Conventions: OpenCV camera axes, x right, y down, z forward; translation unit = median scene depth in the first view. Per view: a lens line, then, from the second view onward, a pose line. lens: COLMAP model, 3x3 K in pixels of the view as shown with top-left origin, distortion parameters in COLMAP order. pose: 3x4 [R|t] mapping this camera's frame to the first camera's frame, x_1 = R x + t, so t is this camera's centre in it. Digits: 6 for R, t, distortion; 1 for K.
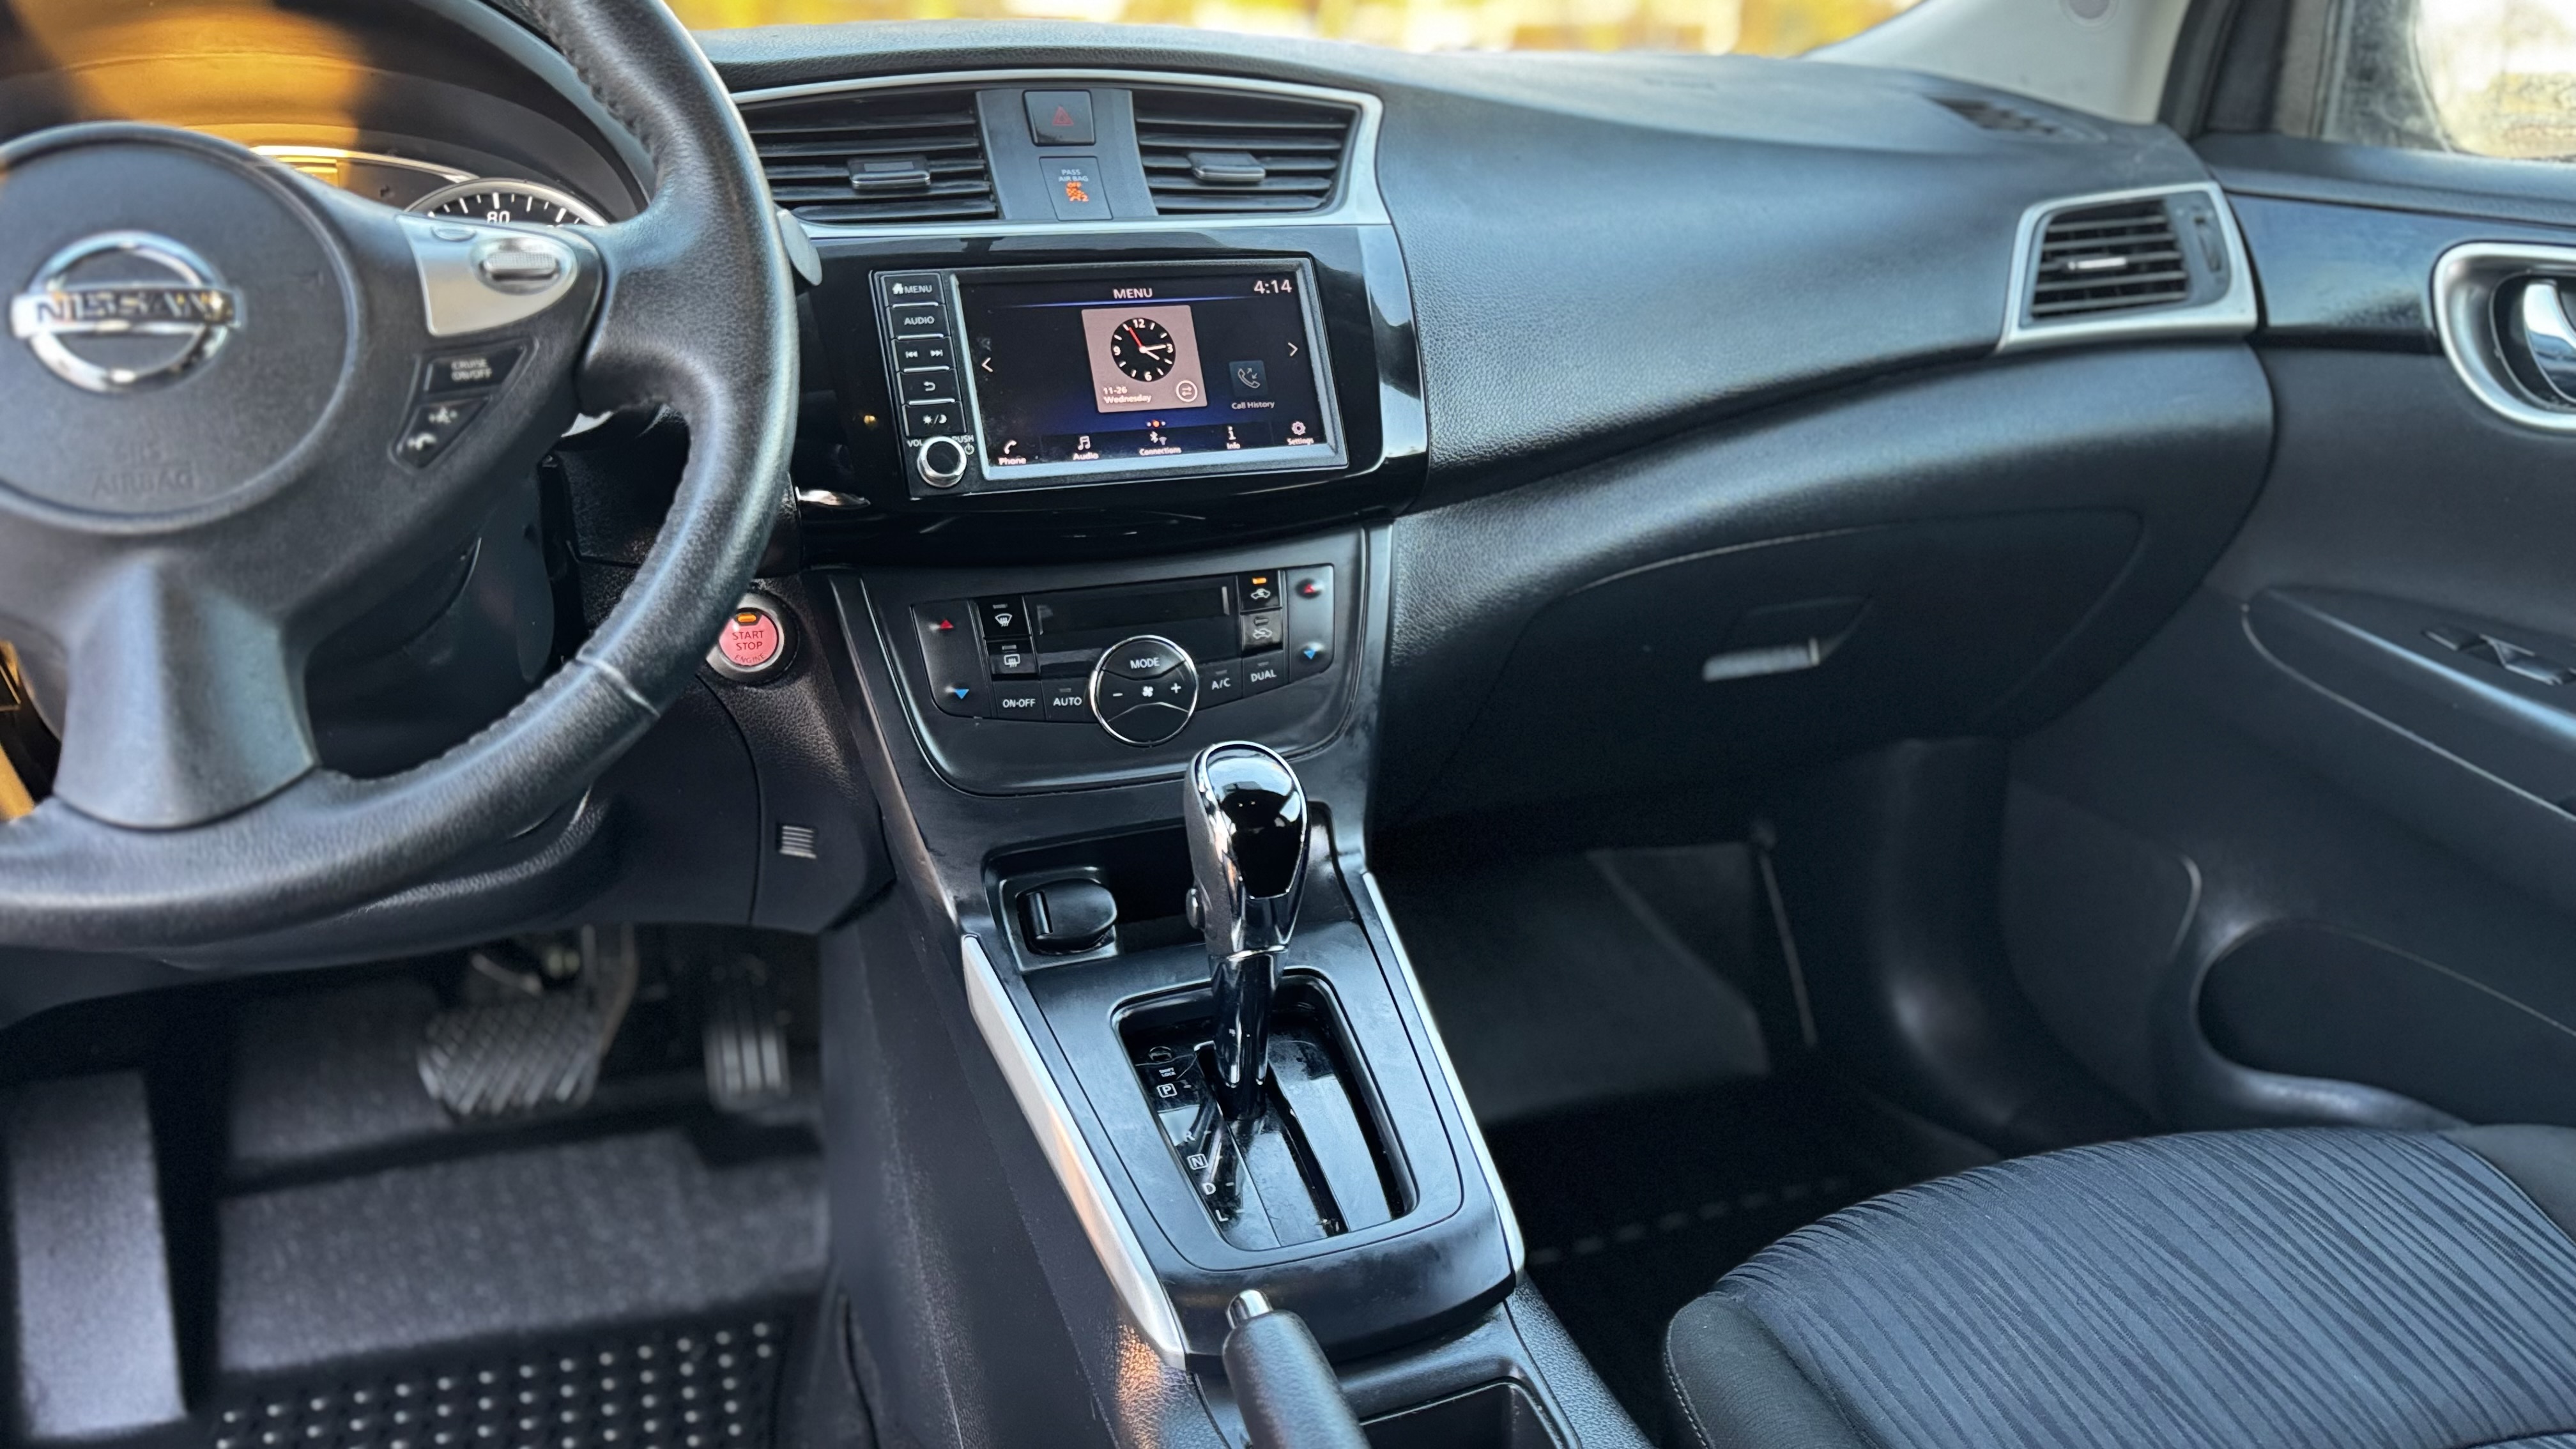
lens RADIAL K [[1932.6, 0, 1278.3], [0, 1932.6, 766.9], [0, 0, 1]] dist [0.151586, -0.242684]
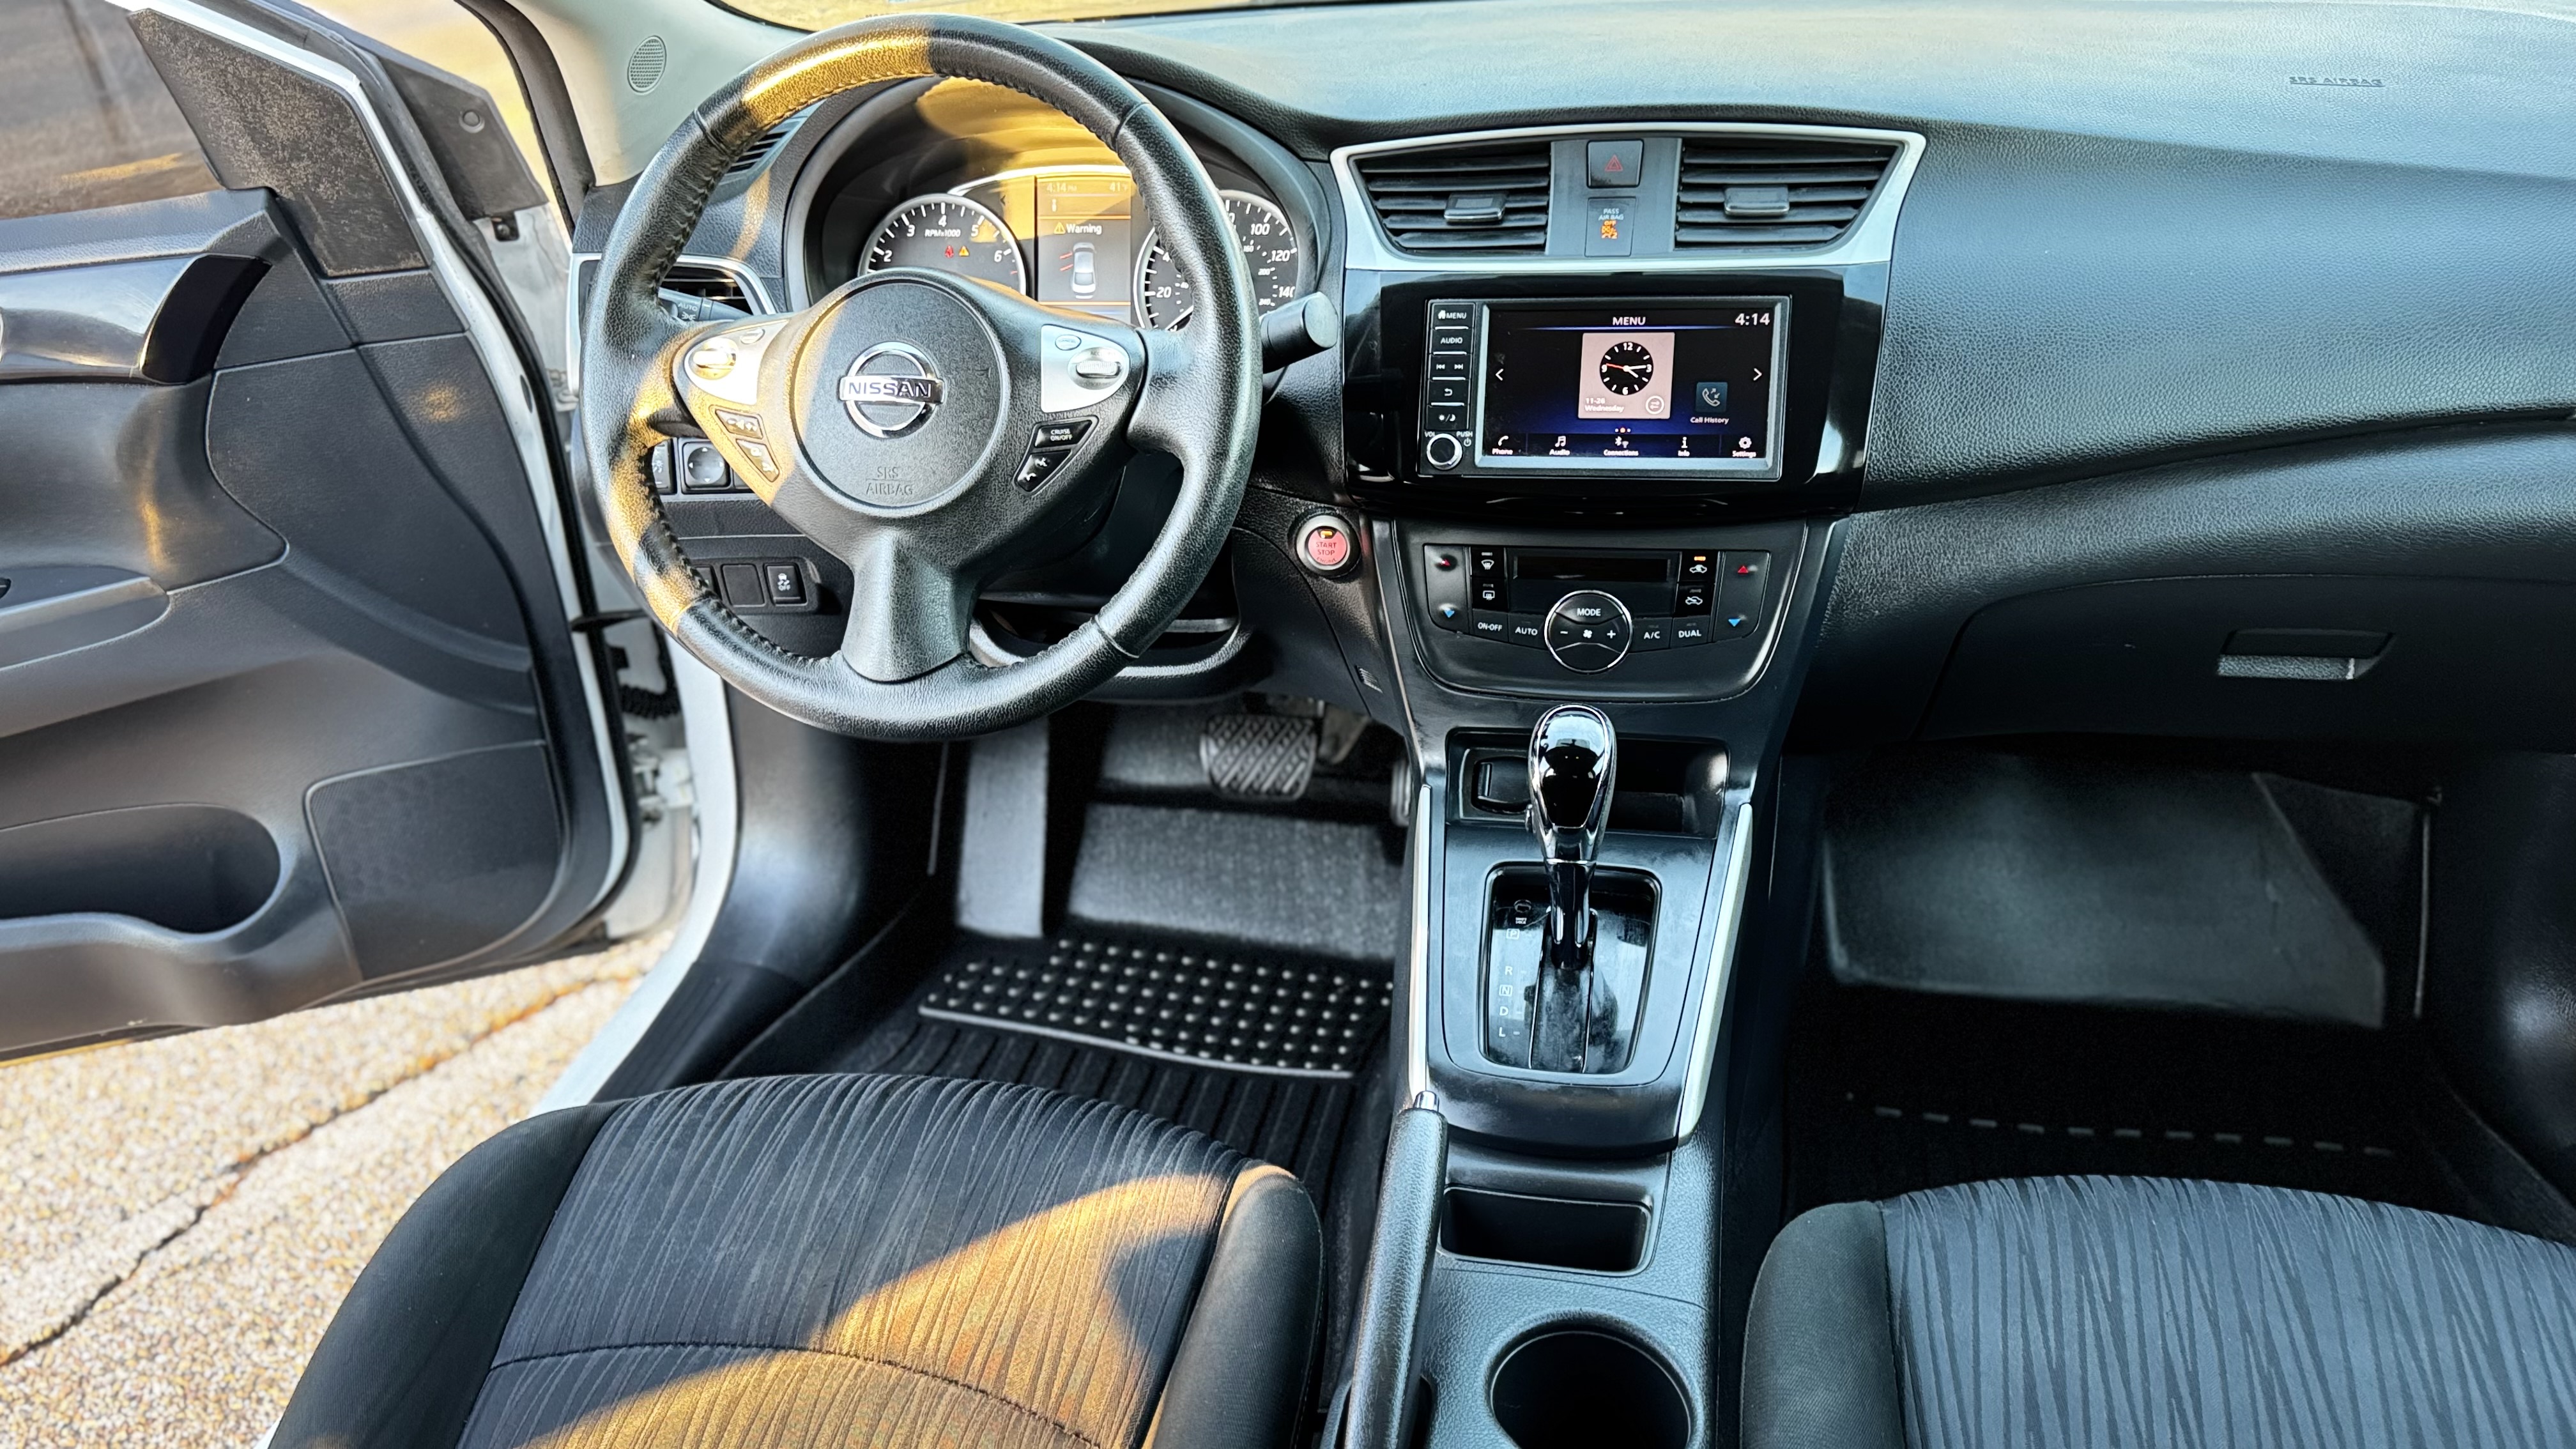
lens RADIAL K [[1932.6, 0, 1278.3], [0, 1932.6, 766.9], [0, 0, 1]] dist [0.151586, -0.242684]
pose [[0.839050, 0.227249, -0.494320, 0.422218], [-0.124200, 0.964602, 0.232633, -0.230099], [0.529688, -0.133796, 0.837574, -0.211601]]
